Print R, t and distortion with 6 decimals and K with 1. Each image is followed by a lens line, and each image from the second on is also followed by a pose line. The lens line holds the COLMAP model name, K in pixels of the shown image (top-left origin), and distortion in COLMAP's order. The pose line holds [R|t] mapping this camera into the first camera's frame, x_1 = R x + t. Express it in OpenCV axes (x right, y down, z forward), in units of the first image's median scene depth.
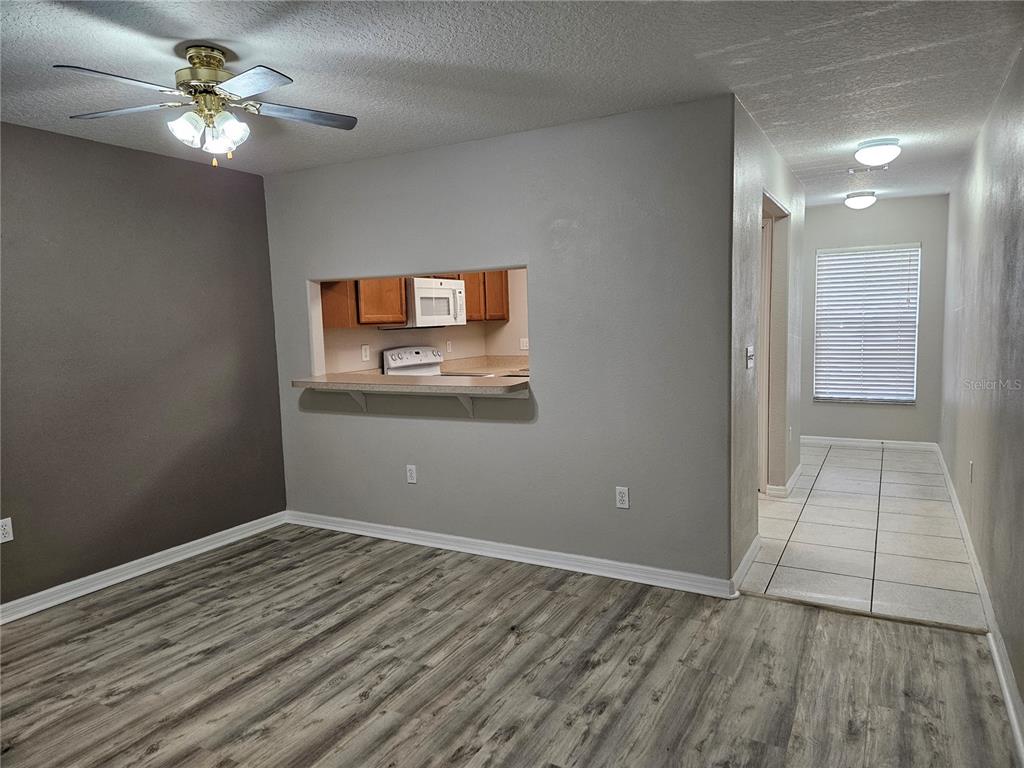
lens RADIAL K [[676.0, 0, 505.2], [0, 676.0, 384.7], [0, 0, 1]] dist [-0.009351, -0.006031]
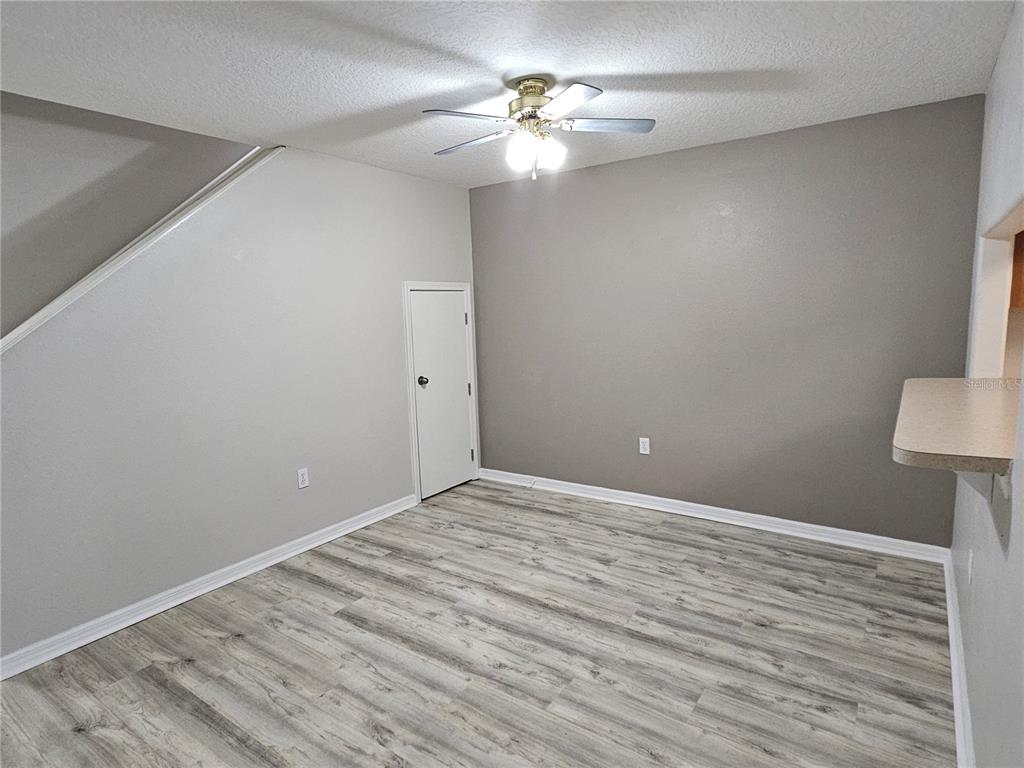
lens RADIAL K [[579.7, 0, 502.4], [0, 579.7, 384.5], [0, 0, 1]] dist [-0.004015, 0.000945]
pose [[-0.121801, 0.163102, -0.979062, 0.447267], [-0.063894, 0.983072, 0.171719, -0.092930], [0.990496, 0.083471, -0.109318, 0.790745]]
